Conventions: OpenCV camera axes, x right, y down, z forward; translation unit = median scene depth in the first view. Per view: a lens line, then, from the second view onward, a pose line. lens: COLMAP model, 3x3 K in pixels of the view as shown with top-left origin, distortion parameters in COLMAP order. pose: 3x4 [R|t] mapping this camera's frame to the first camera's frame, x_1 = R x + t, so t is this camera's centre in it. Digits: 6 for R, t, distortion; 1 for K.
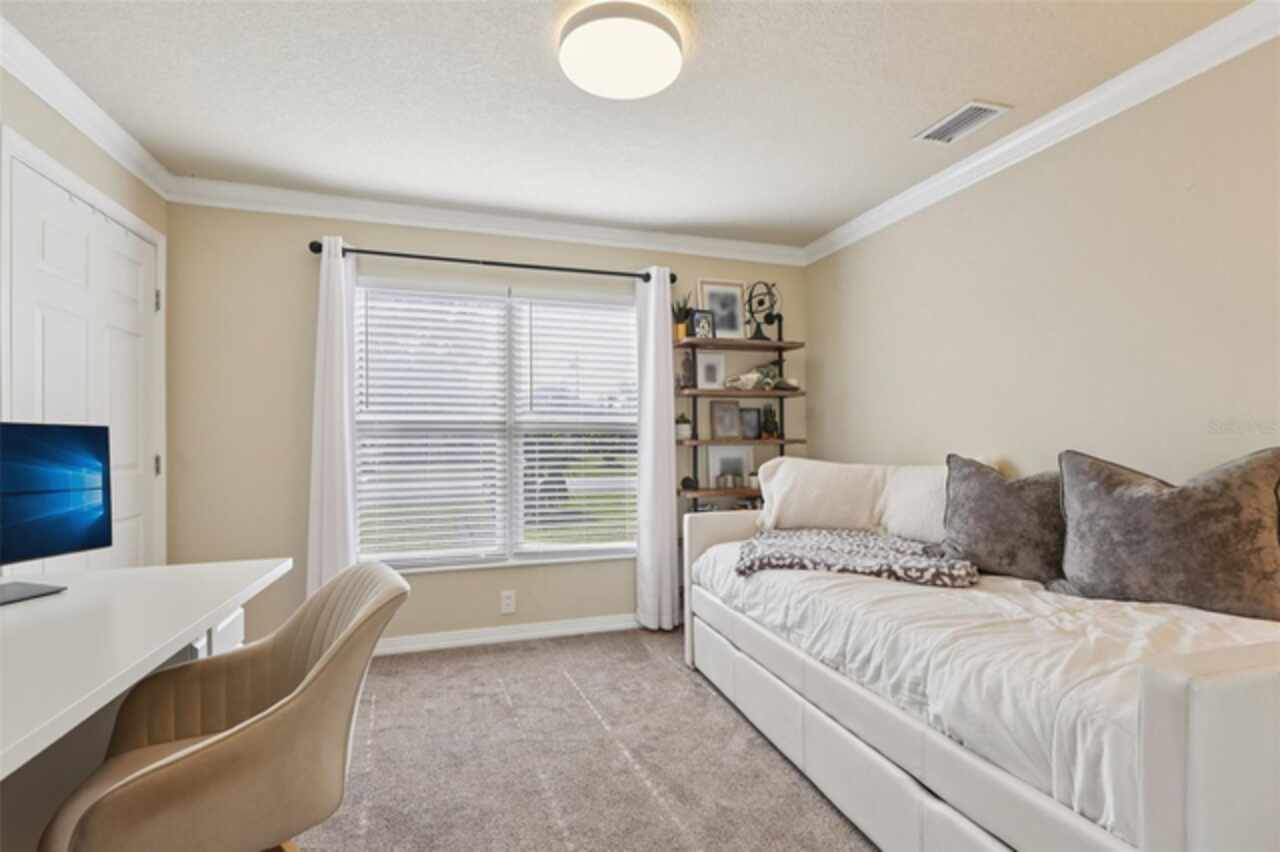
lens RADIAL K [[574.1, 0, 640.7], [0, 574.1, 455.5], [0, 0, 1]] dist [0.000547, 0.000243]
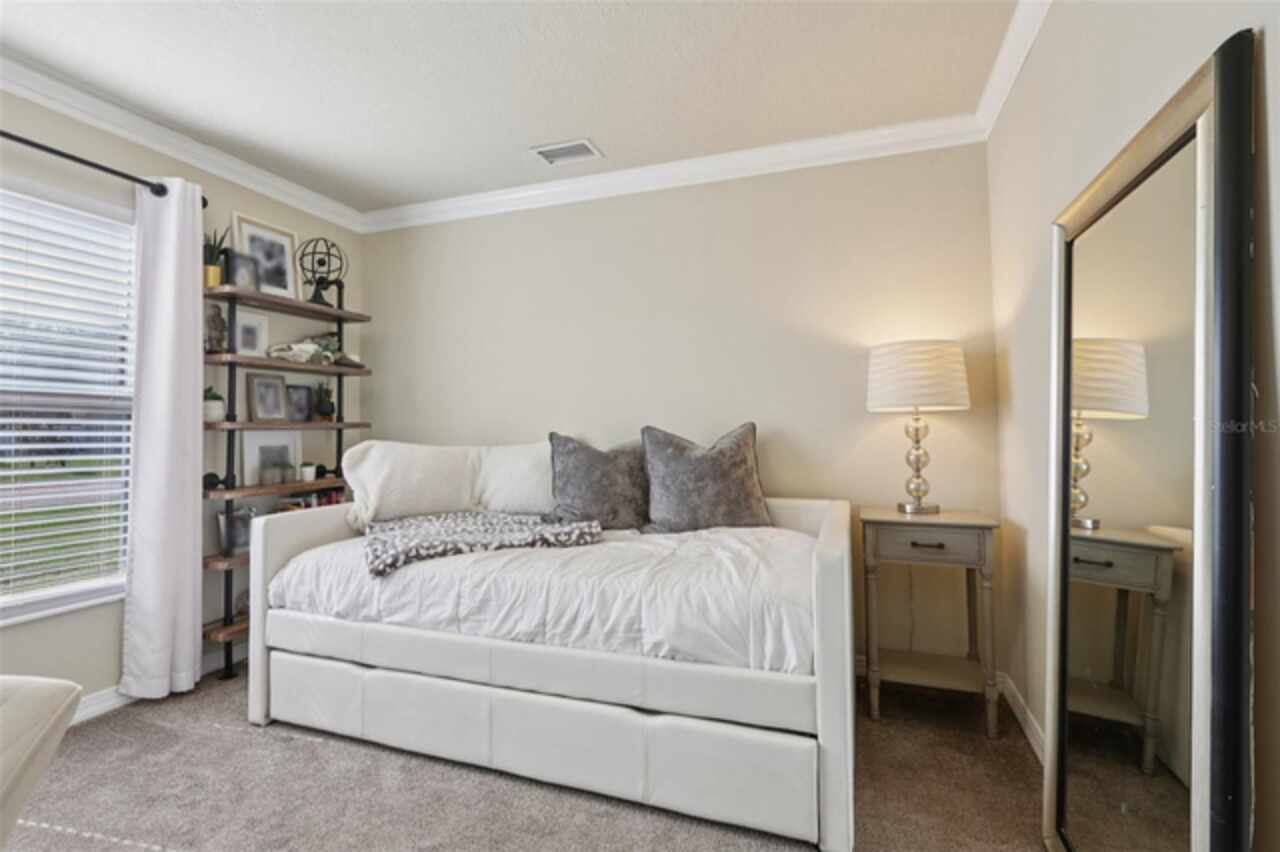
lens RADIAL K [[576.6, 0, 638.4], [0, 576.6, 421.2], [0, 0, 1]] dist [0.001281, -0.000773]
pose [[0.604753, 0.009983, 0.796351, -0.274498], [0.030121, 0.998919, -0.035397, 0.021338], [-0.795843, 0.045393, 0.603799, 0.171604]]
